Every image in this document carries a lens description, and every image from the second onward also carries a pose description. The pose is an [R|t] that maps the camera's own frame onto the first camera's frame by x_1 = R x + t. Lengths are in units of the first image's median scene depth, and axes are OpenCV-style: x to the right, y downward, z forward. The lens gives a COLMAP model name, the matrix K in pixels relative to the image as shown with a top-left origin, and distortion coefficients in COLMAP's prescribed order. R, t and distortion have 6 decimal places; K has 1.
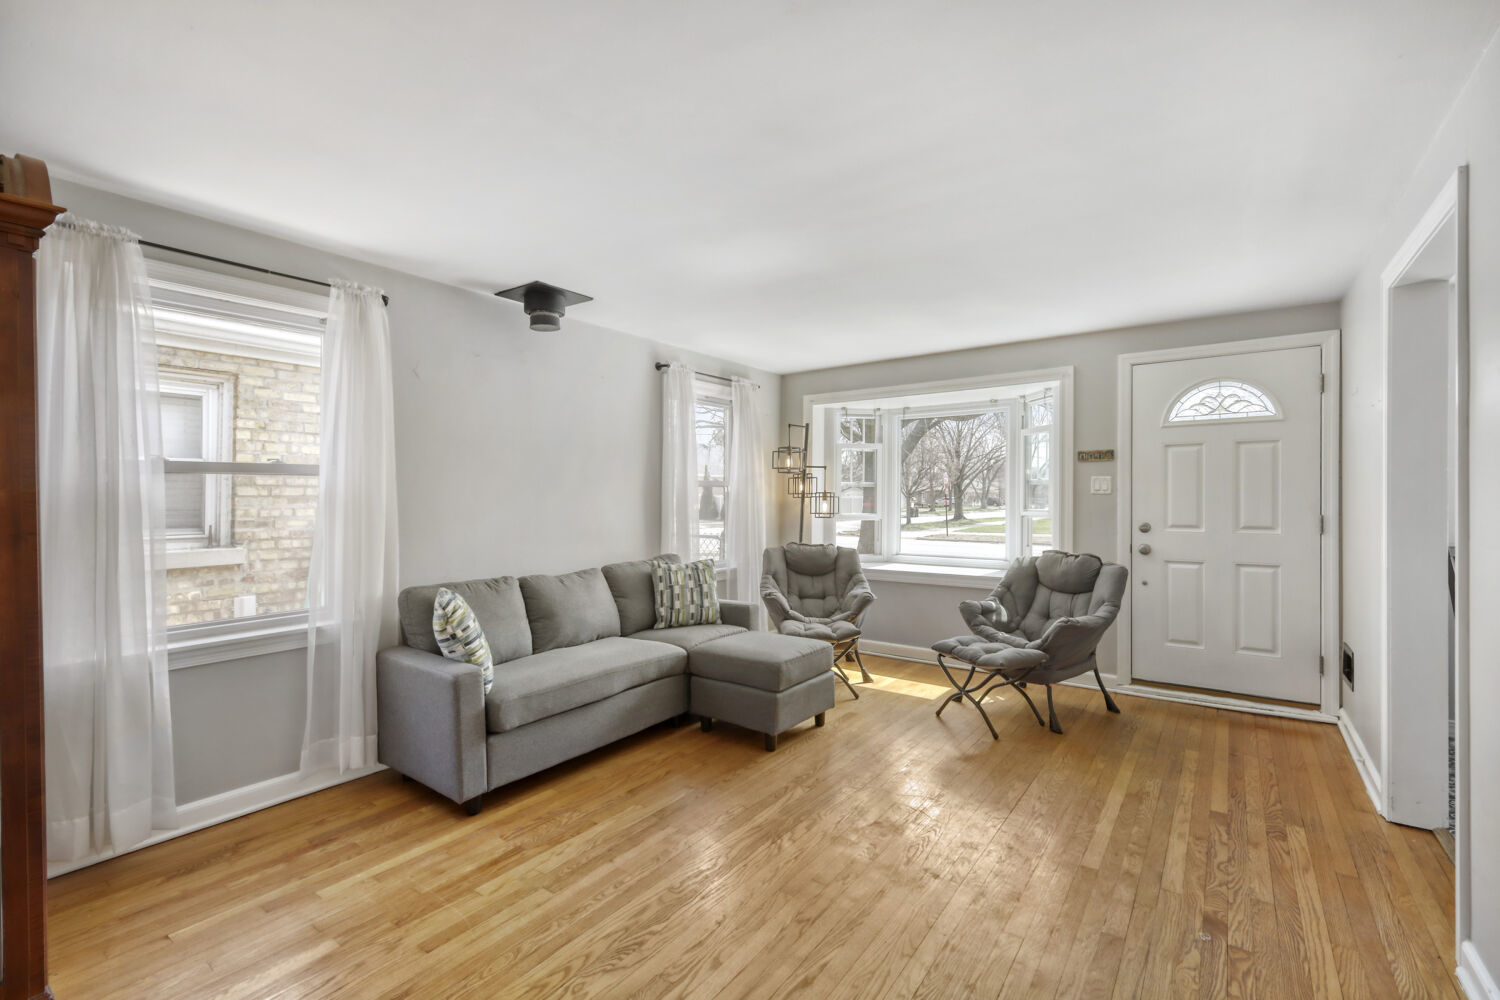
lens RADIAL K [[664.0, 0, 739.9], [0, 664.0, 492.6], [0, 0, 1]] dist [0.001415, -0.001252]
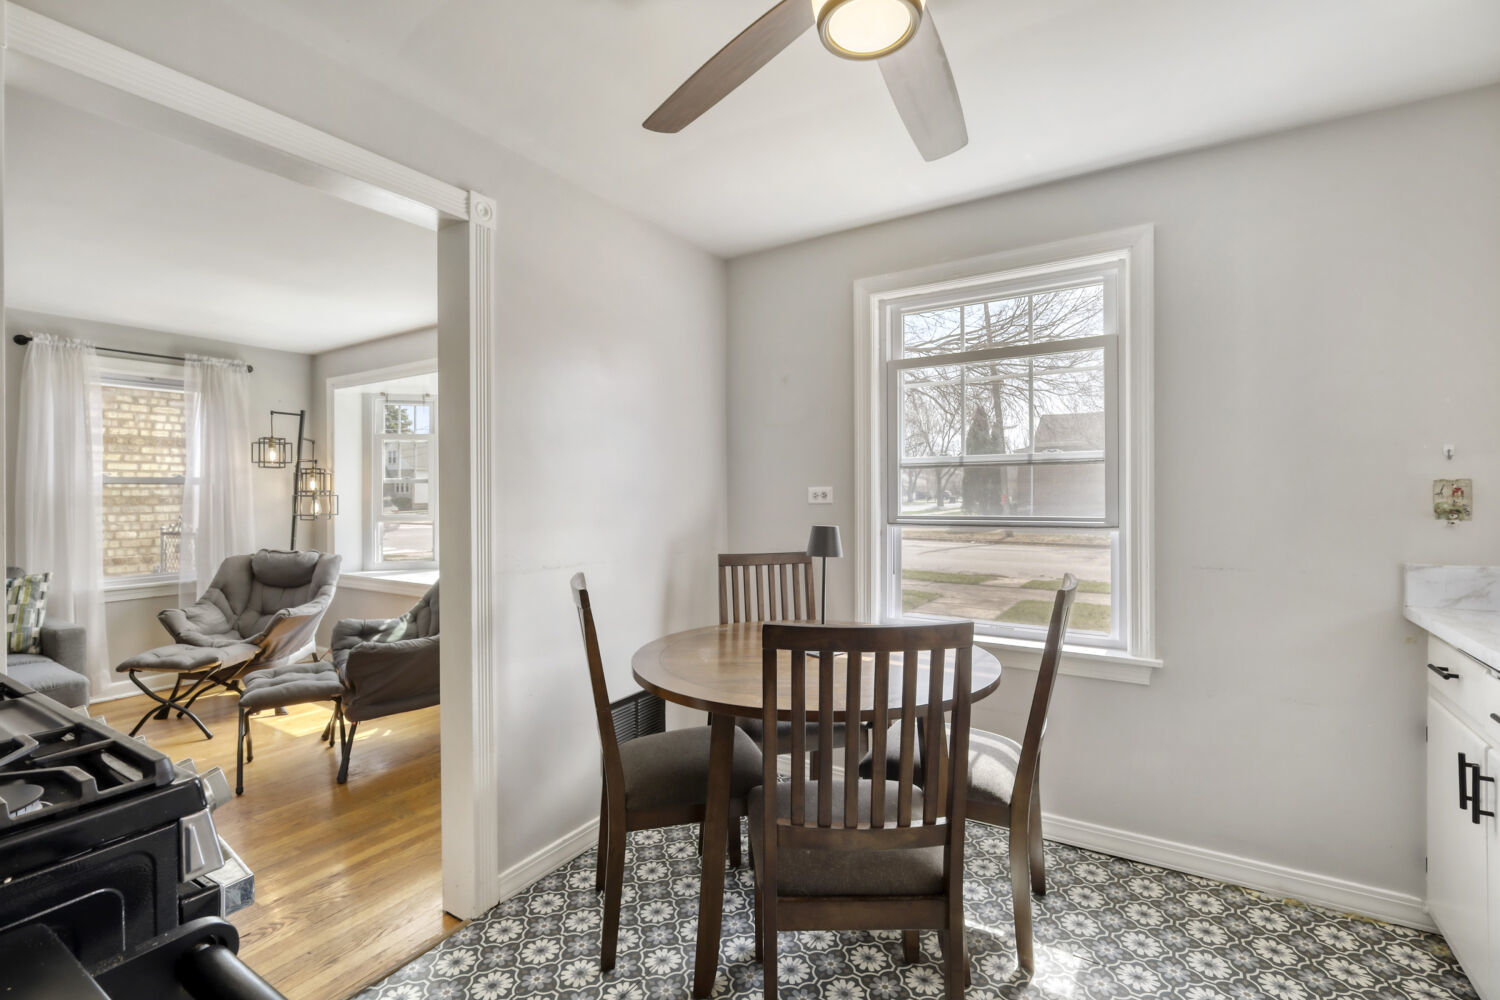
lens RADIAL K [[664.0, 0, 752.4], [0, 664.0, 486.3], [0, 0, 1]] dist [0.001415, -0.001252]
pose [[0.997834, -0.004867, 0.065605, 0.822550], [0.004915, 0.999988, -0.000577, -0.003158], [-0.065601, 0.000898, 0.997845, 0.132239]]
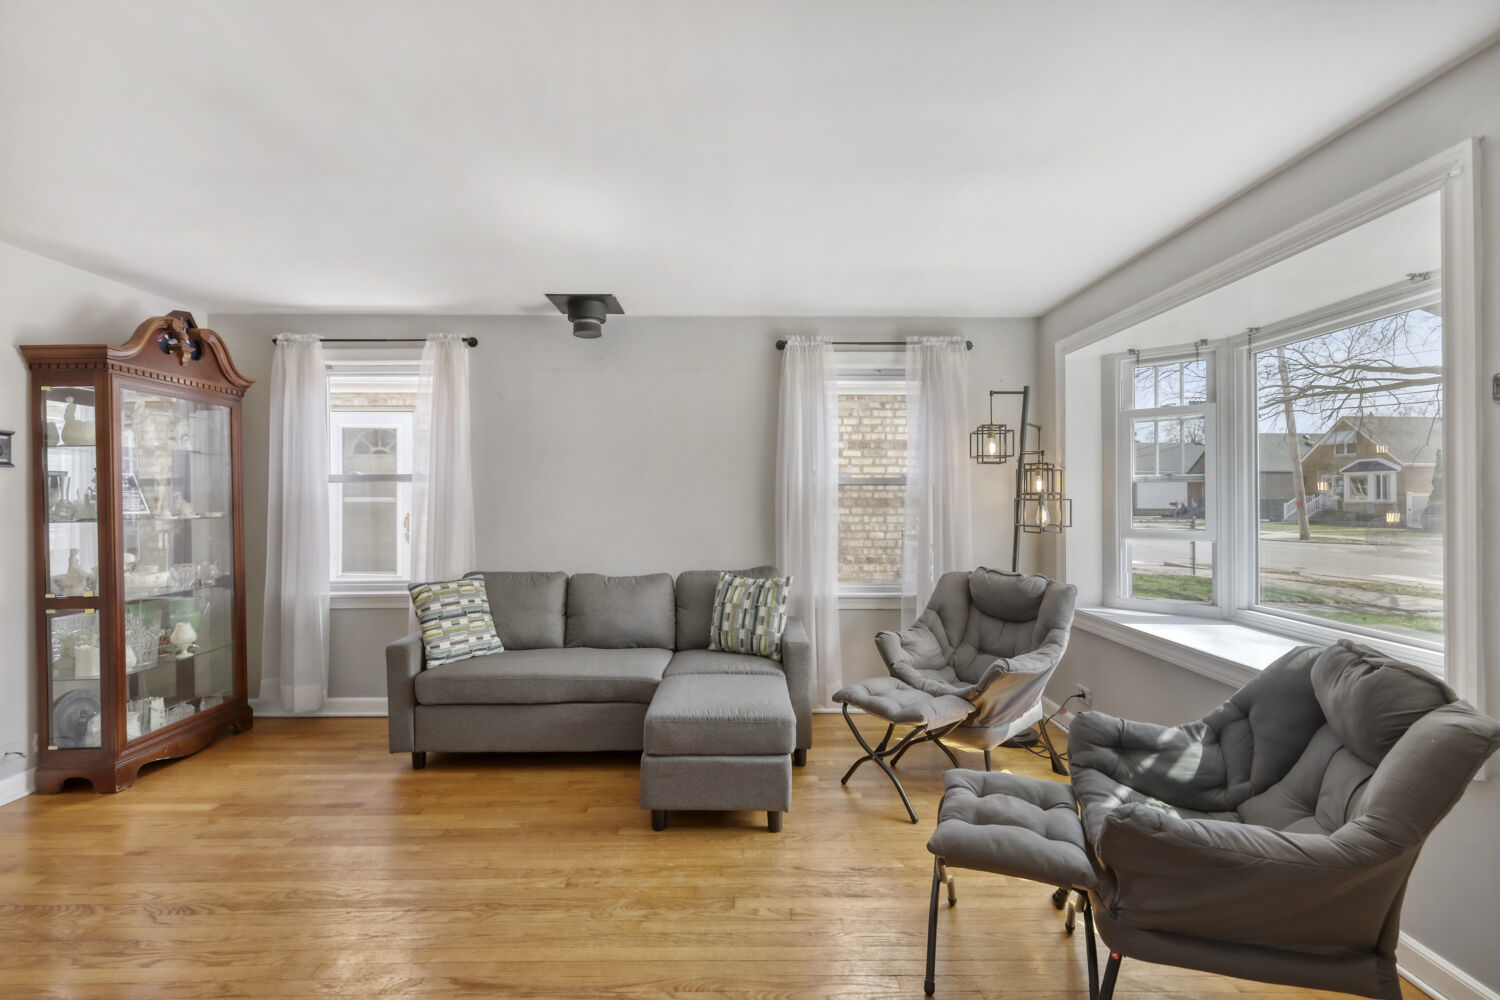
lens RADIAL K [[664.0, 0, 748.6], [0, 664.0, 492.5], [0, 0, 1]] dist [0.001415, -0.001252]
pose [[0.598266, -0.003967, -0.801288, 0.602115], [0.003800, 0.999991, -0.002114, 0.000130], [0.801289, -0.001780, 0.598275, 0.515720]]
